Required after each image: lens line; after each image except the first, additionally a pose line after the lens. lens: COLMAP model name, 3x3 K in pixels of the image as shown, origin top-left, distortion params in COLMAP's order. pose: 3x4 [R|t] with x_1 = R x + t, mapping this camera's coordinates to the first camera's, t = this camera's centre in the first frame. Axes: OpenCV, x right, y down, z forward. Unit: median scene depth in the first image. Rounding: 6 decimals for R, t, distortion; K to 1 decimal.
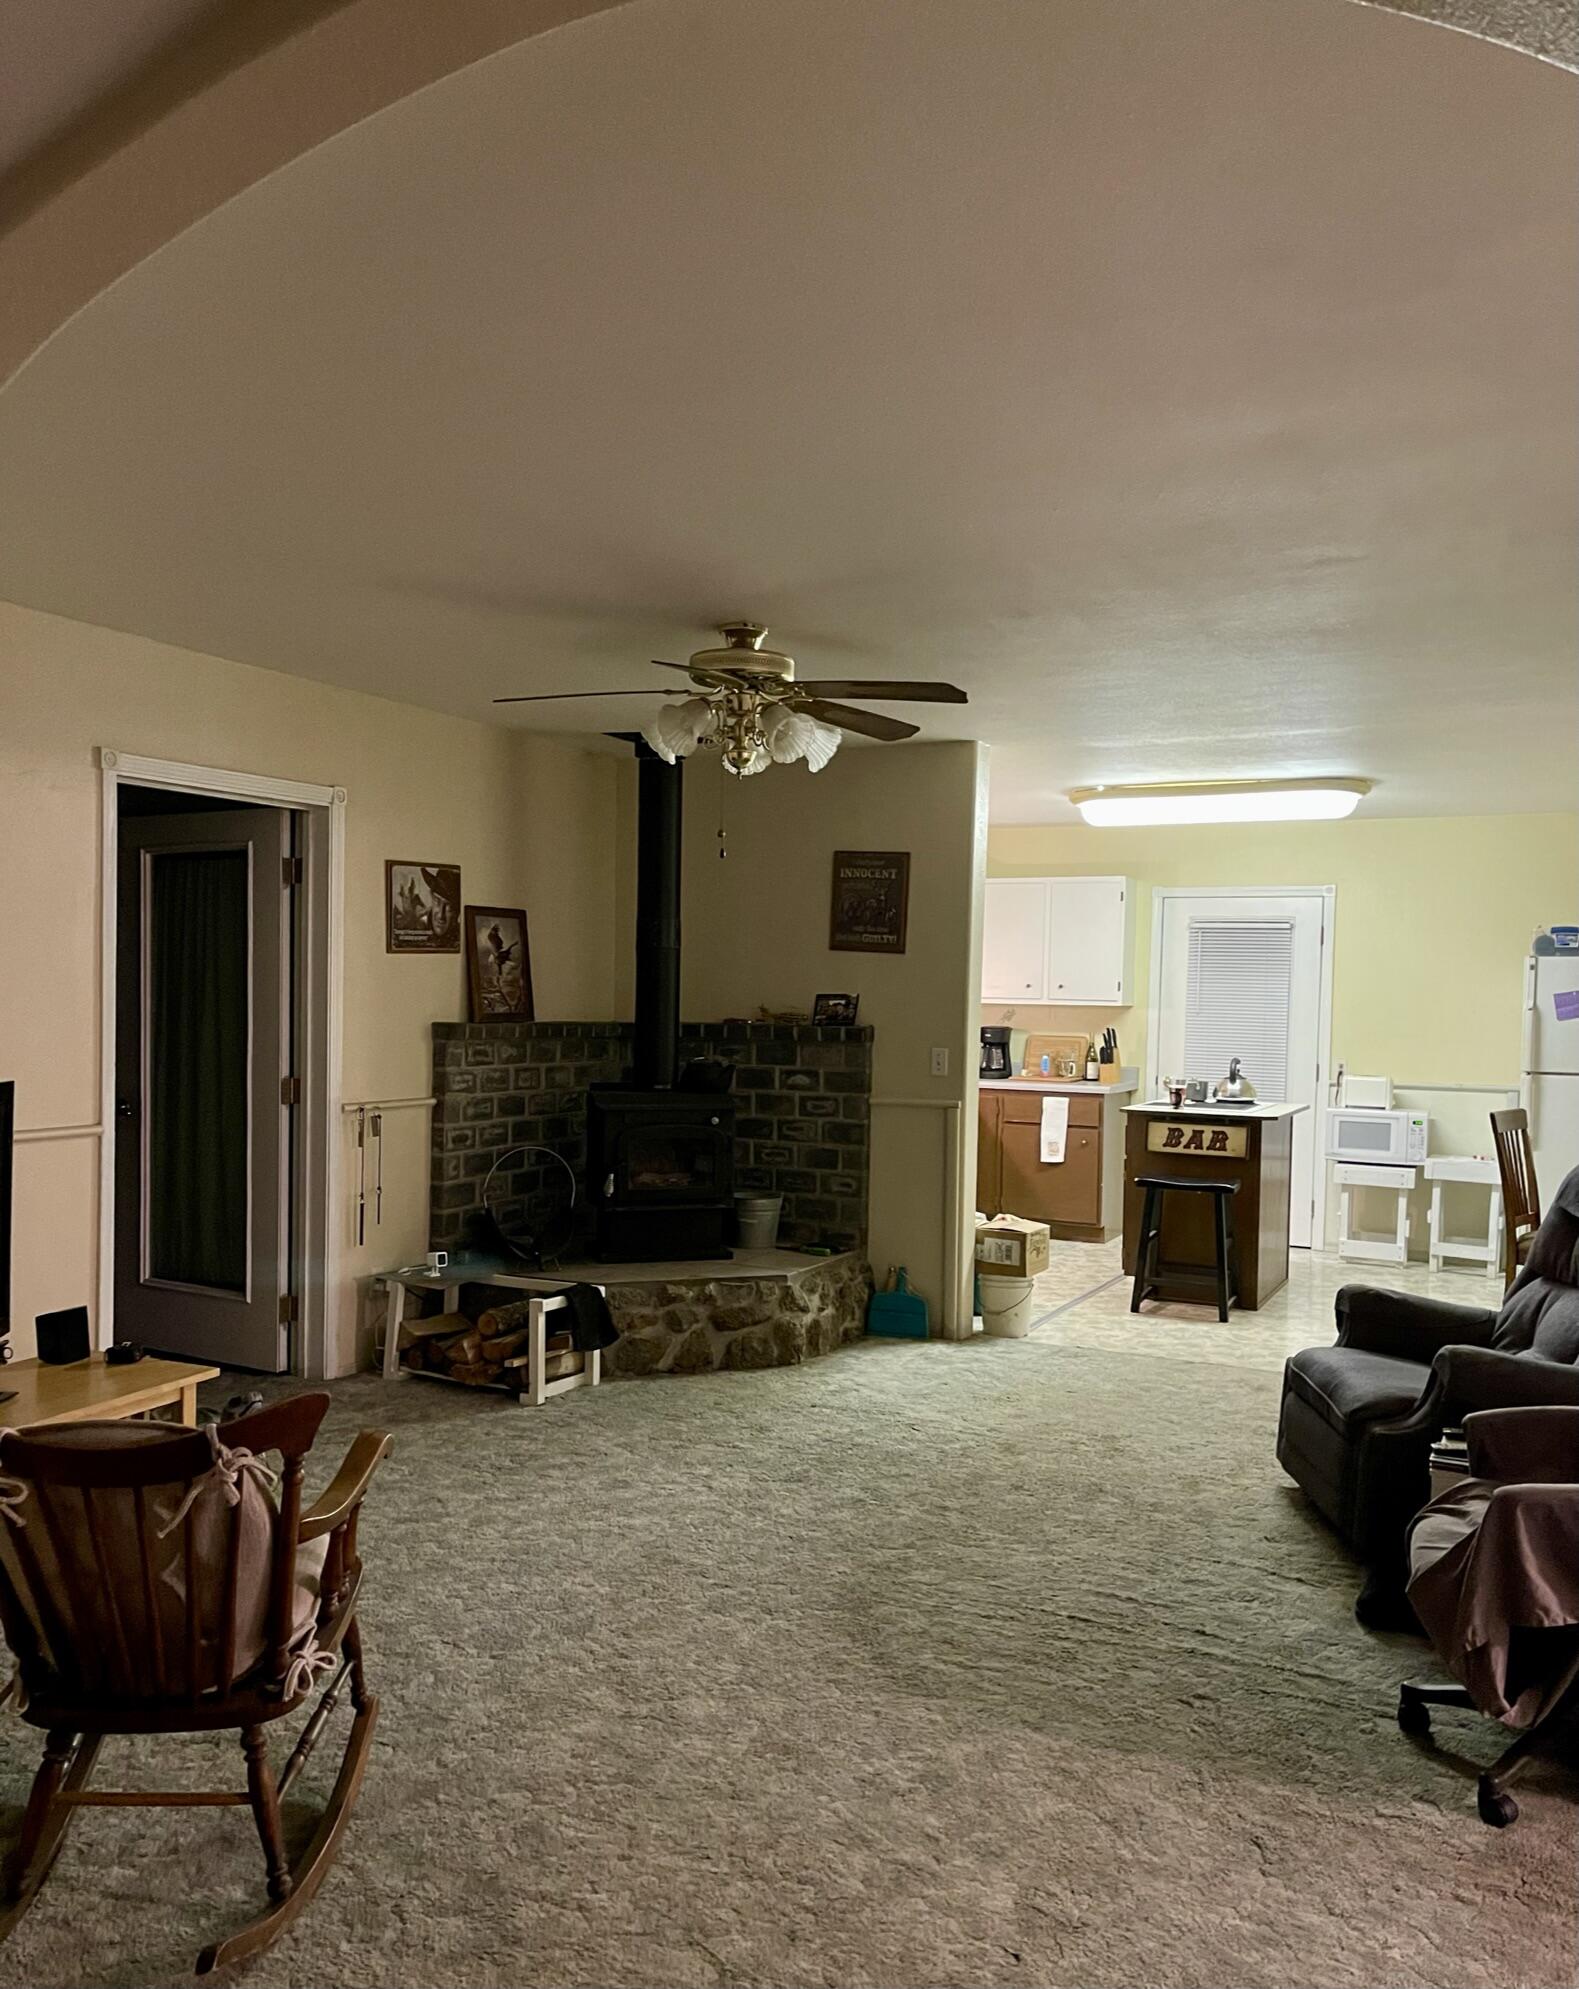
lens RADIAL K [[1606.1, 0, 789.0], [0, 1606.1, 995.4], [0, 0, 1]] dist [0.004152, -0.000203]
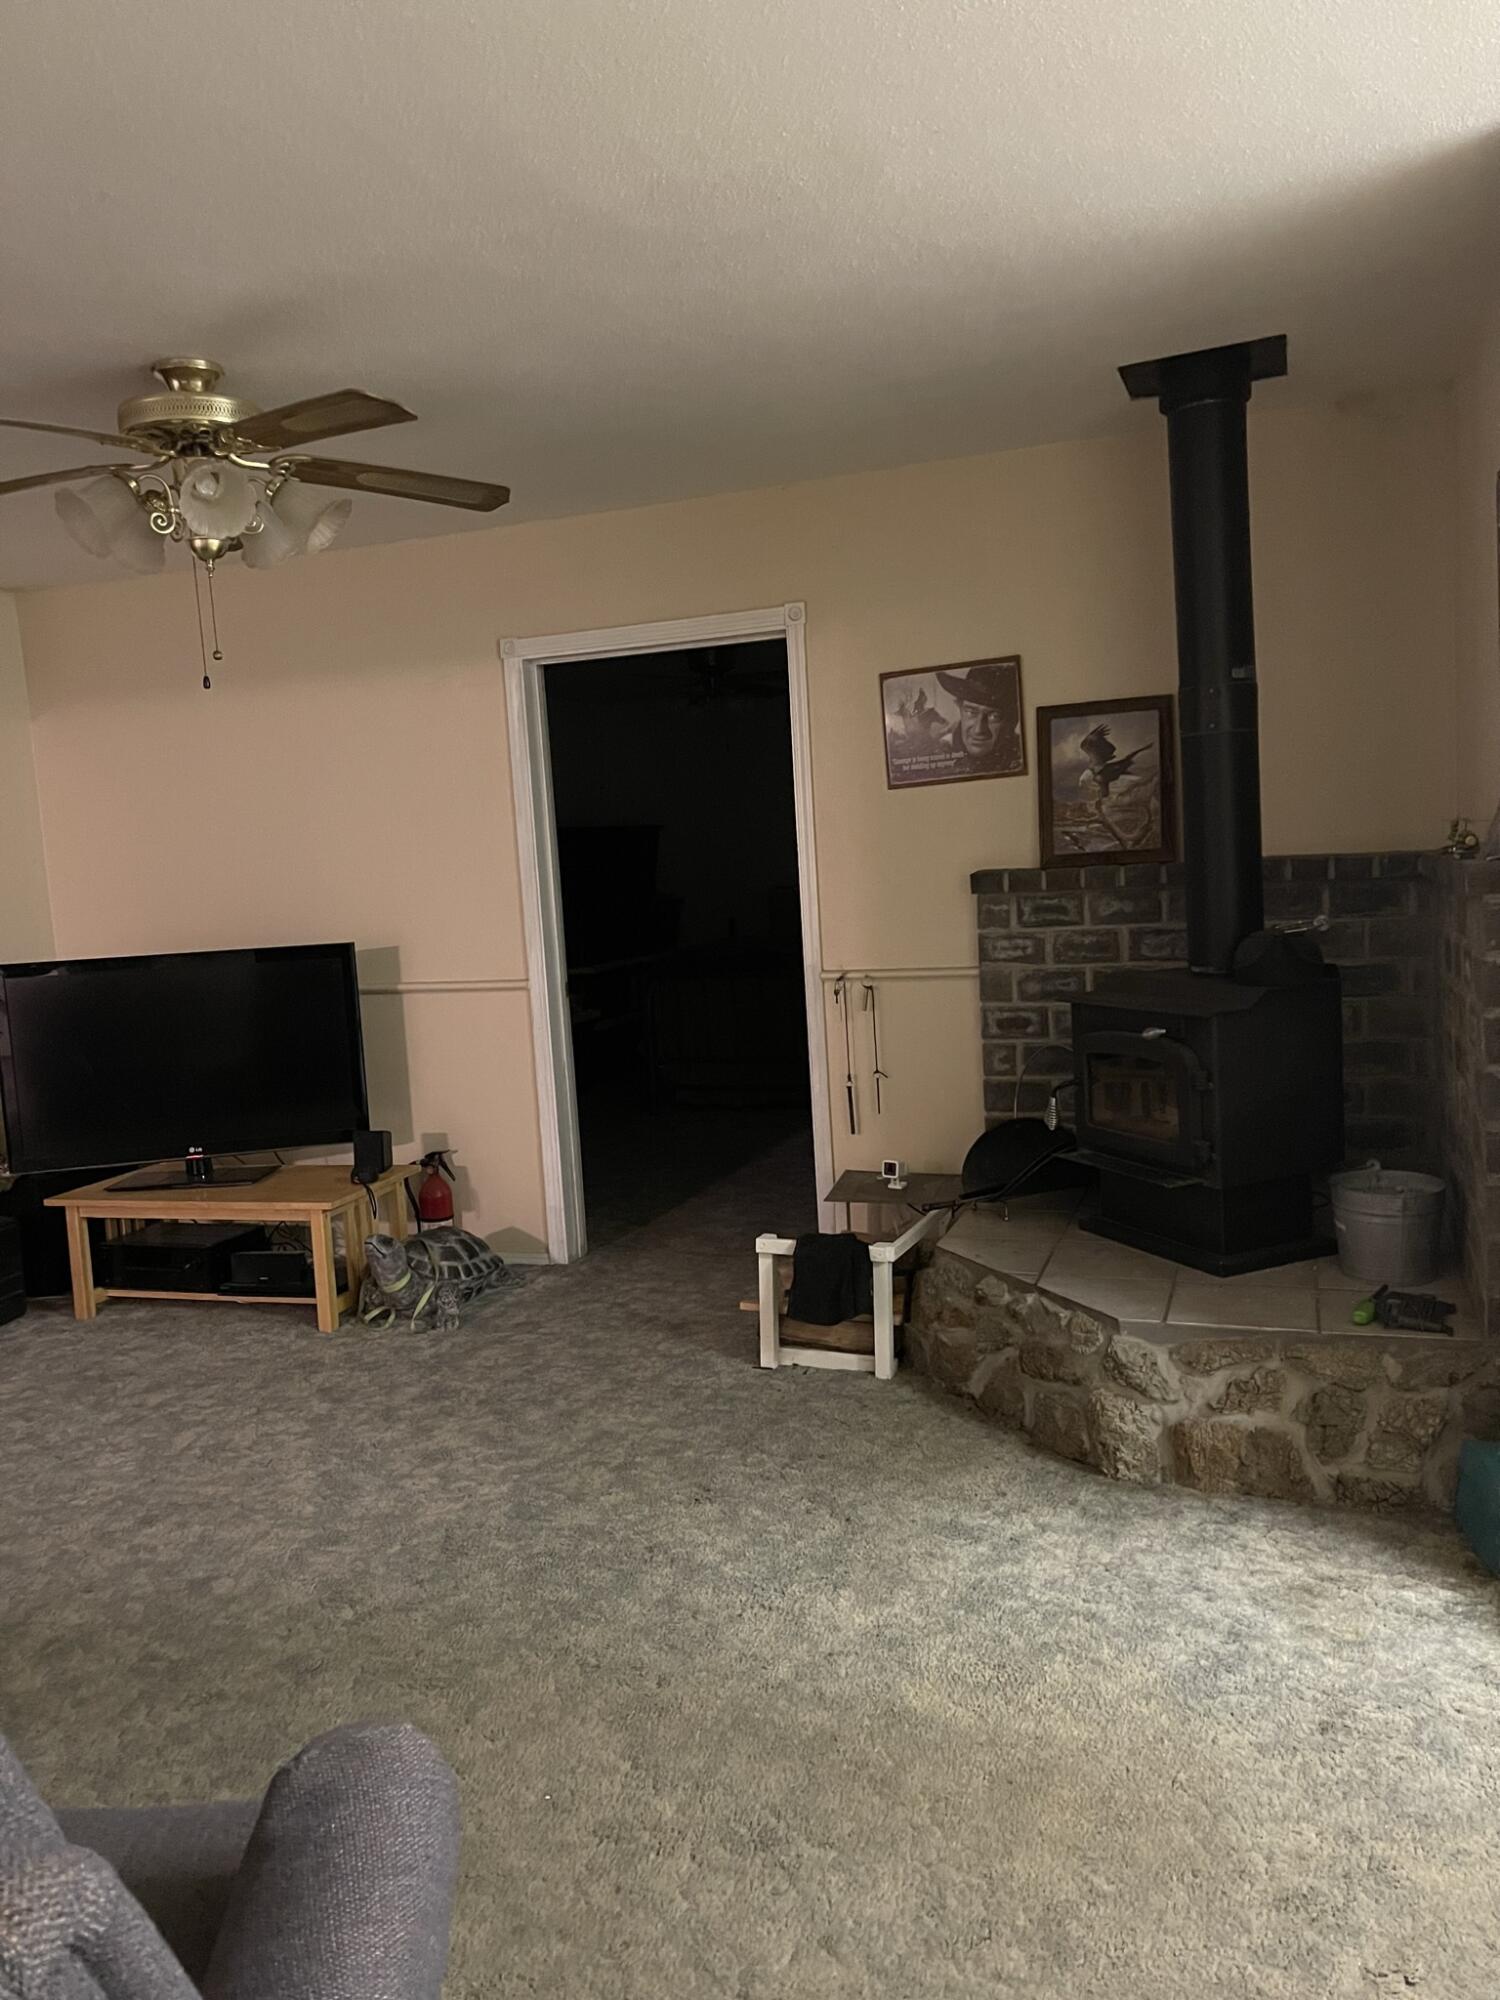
lens RADIAL K [[1536.1, 0, 751.2], [0, 1536.1, 999.1], [0, 0, 1]] dist [0.058222, -0.077731]
pose [[0.096499, 0.083087, -0.991859, 0.509172], [0.061665, 0.994096, 0.089273, 0.005507], [0.993421, -0.069778, 0.090805, 0.820818]]
